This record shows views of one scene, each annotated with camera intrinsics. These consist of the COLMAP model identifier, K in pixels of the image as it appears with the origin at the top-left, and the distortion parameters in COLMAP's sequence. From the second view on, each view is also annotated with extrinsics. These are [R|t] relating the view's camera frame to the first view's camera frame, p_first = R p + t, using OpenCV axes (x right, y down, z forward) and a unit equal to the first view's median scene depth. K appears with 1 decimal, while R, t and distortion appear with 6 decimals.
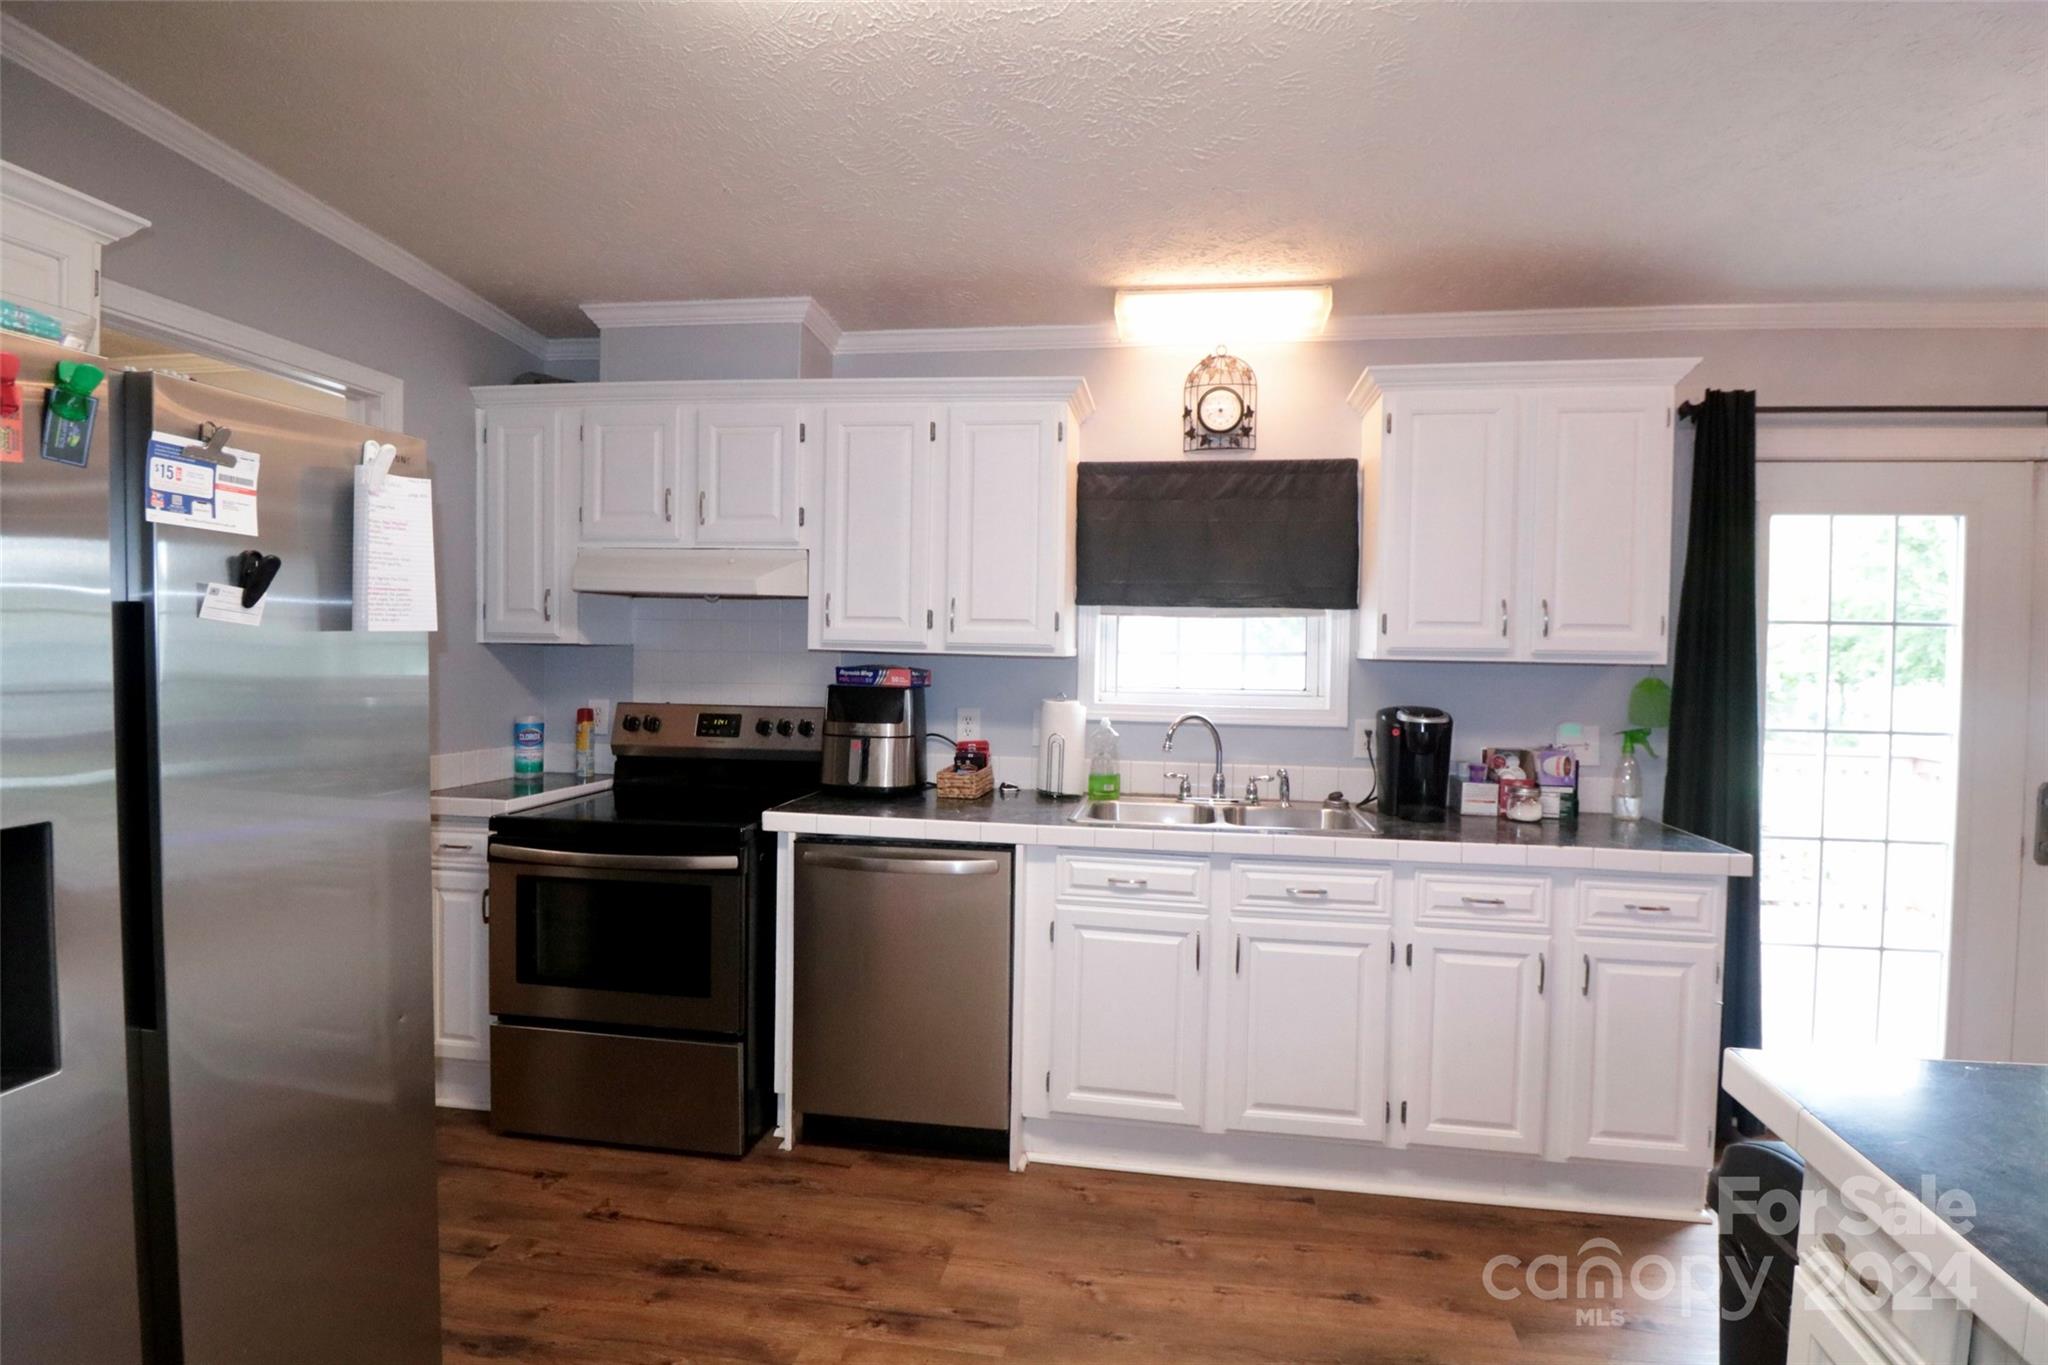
lens RADIAL K [[956.9, 0, 1061.6], [0, 956.9, 668.8], [0, 0, 1]] dist [0.000541, -0.013631]
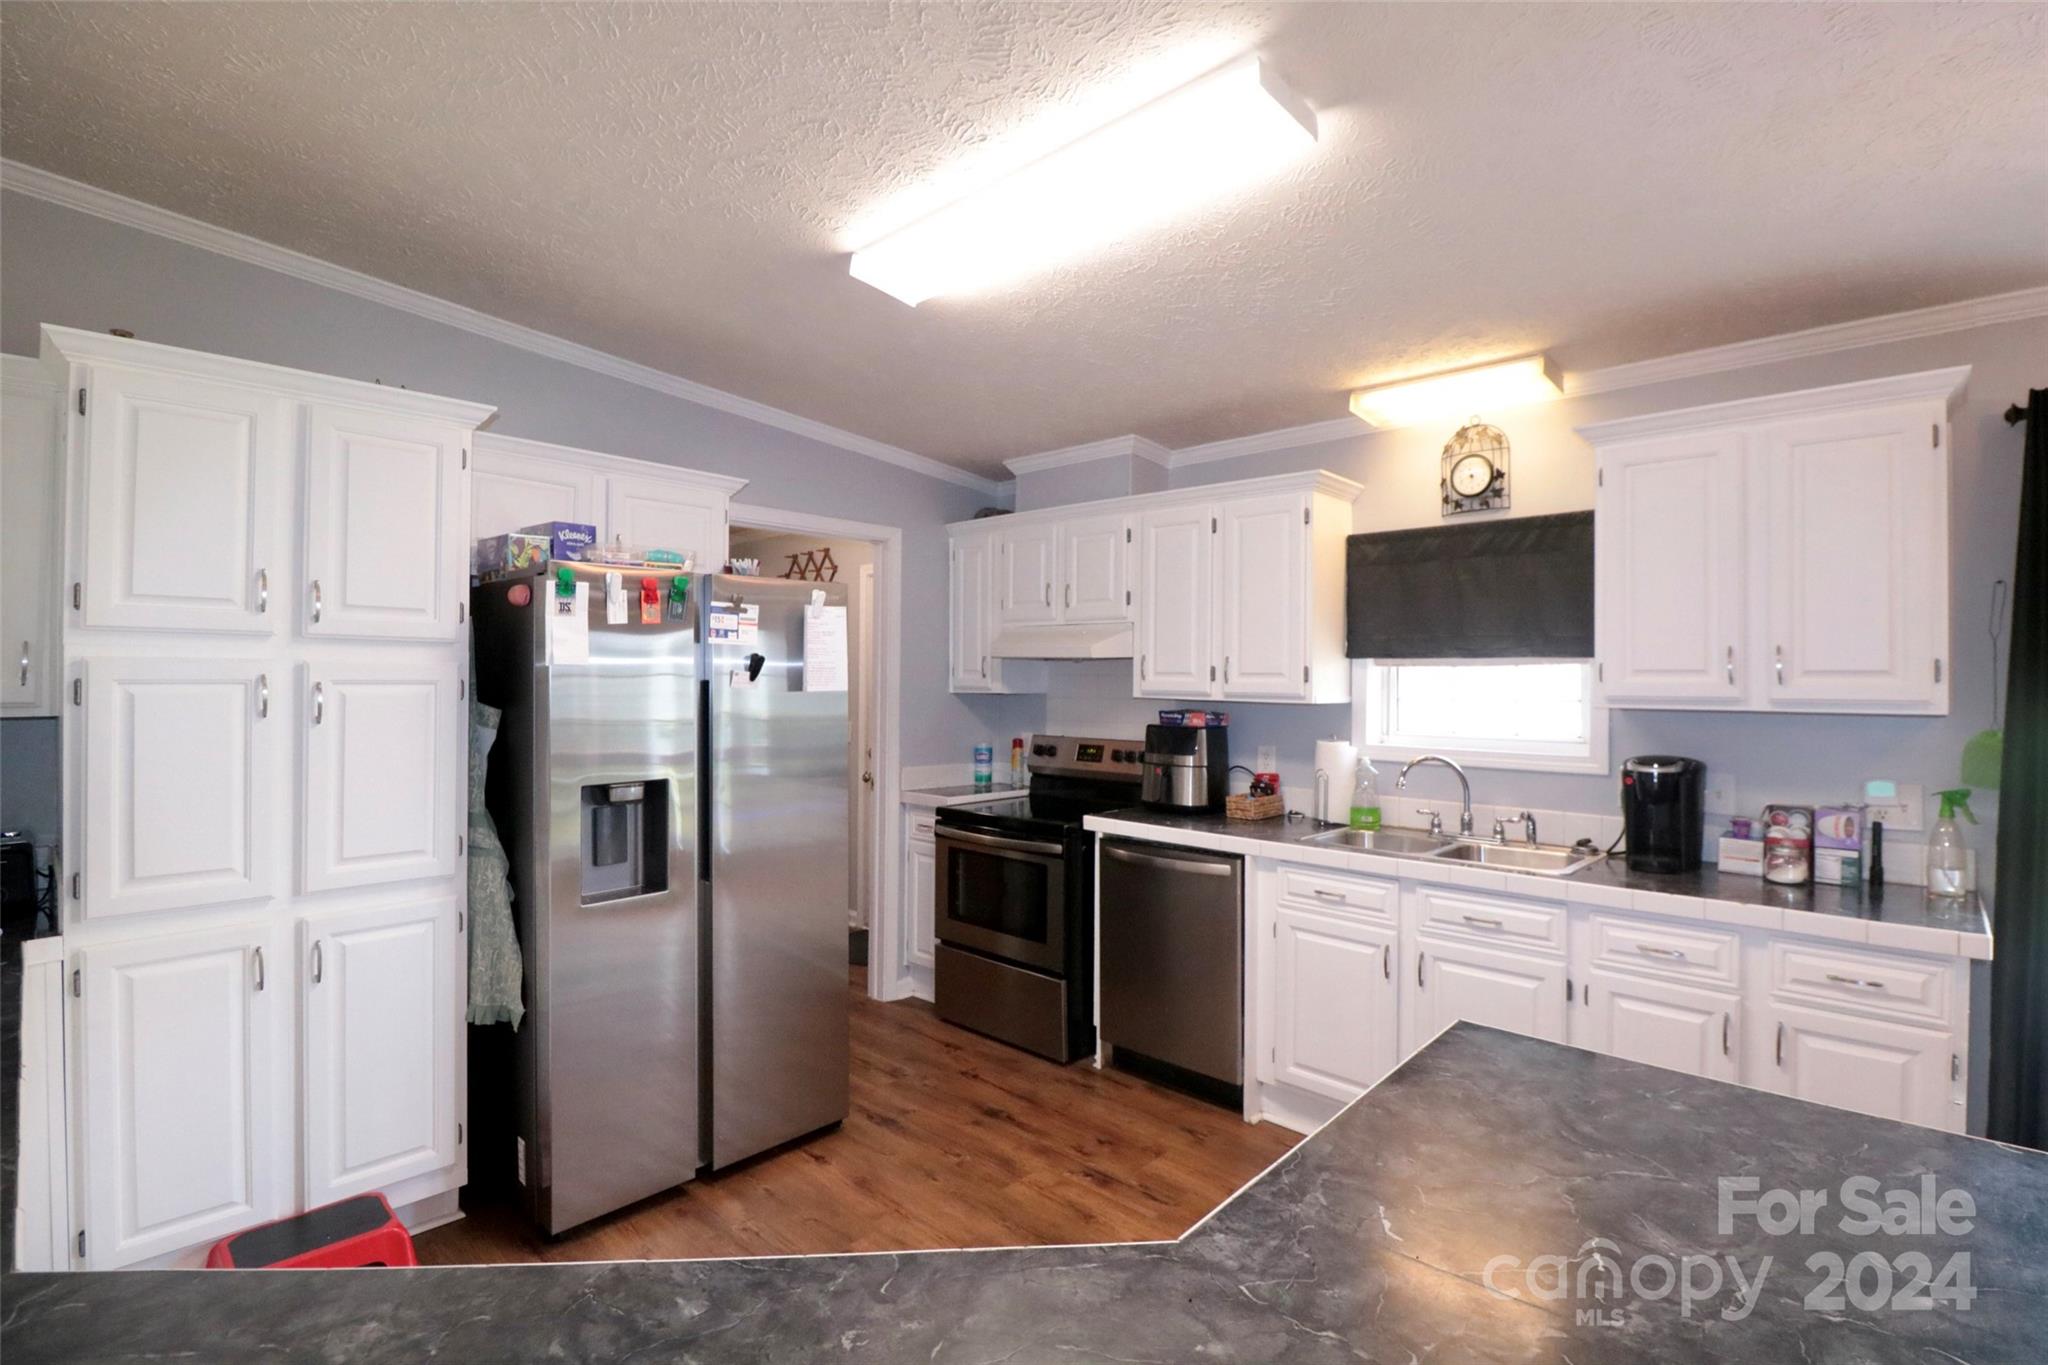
lens RADIAL K [[956.9, 0, 1061.6], [0, 956.9, 668.8], [0, 0, 1]] dist [0.000541, -0.013631]
pose [[0.826654, -0.017315, -0.562443, 0.403528], [-0.006041, 0.999196, -0.039640, -0.006802], [0.562677, 0.036167, 0.825885, -0.152904]]
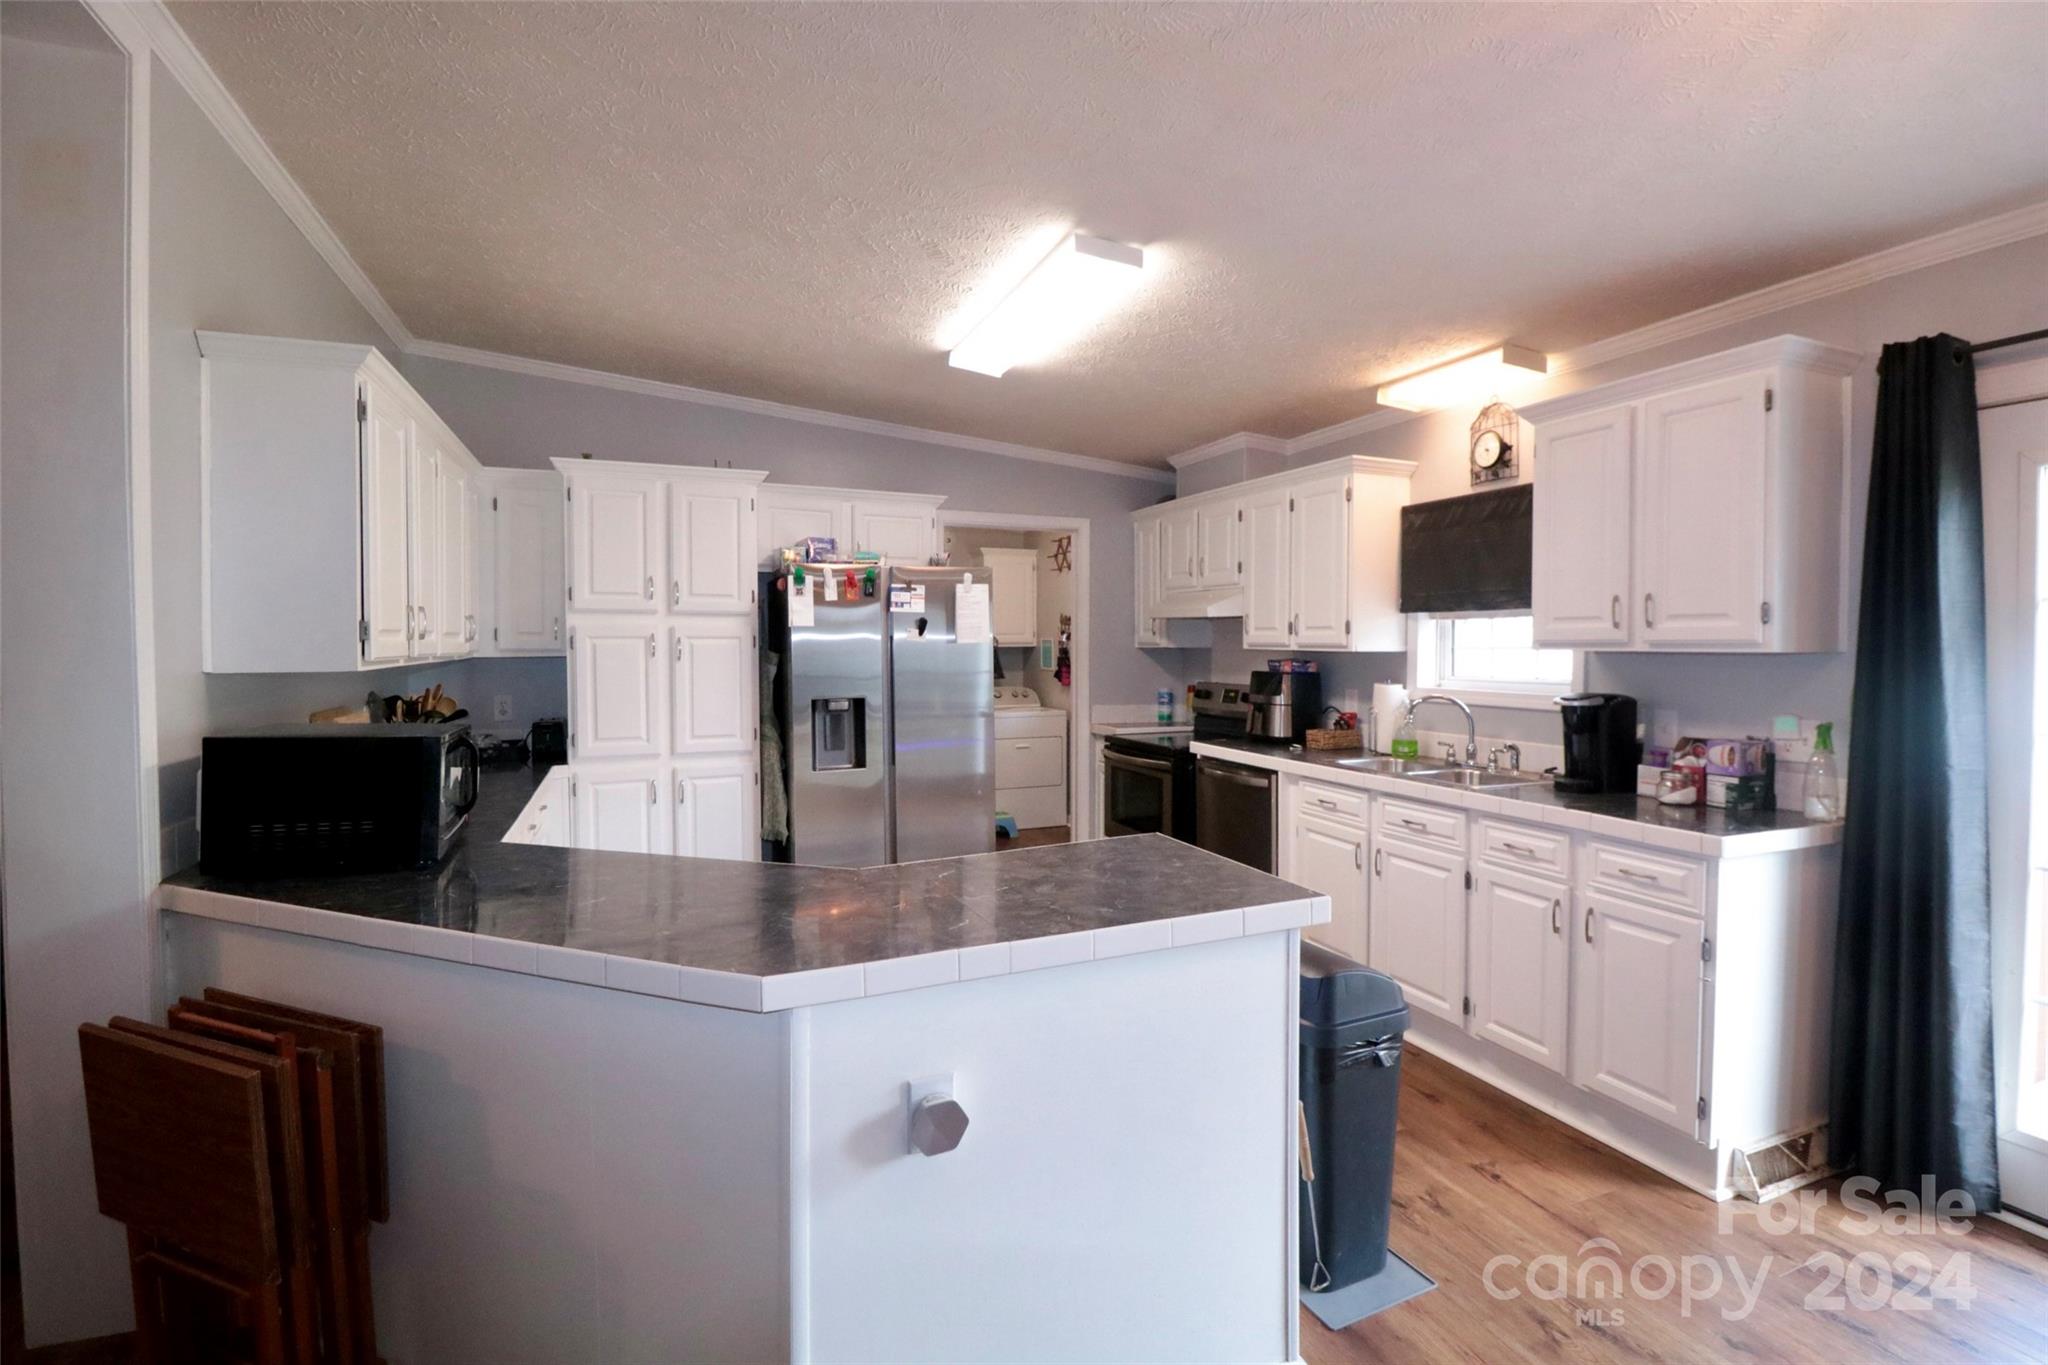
lens RADIAL K [[956.9, 0, 1061.6], [0, 956.9, 668.8], [0, 0, 1]] dist [0.000541, -0.013631]
pose [[0.524905, 0.005094, -0.851146, 0.963769], [-0.010866, 0.999941, -0.000716, 0.018286], [0.851091, 0.009624, 0.524929, -0.111718]]
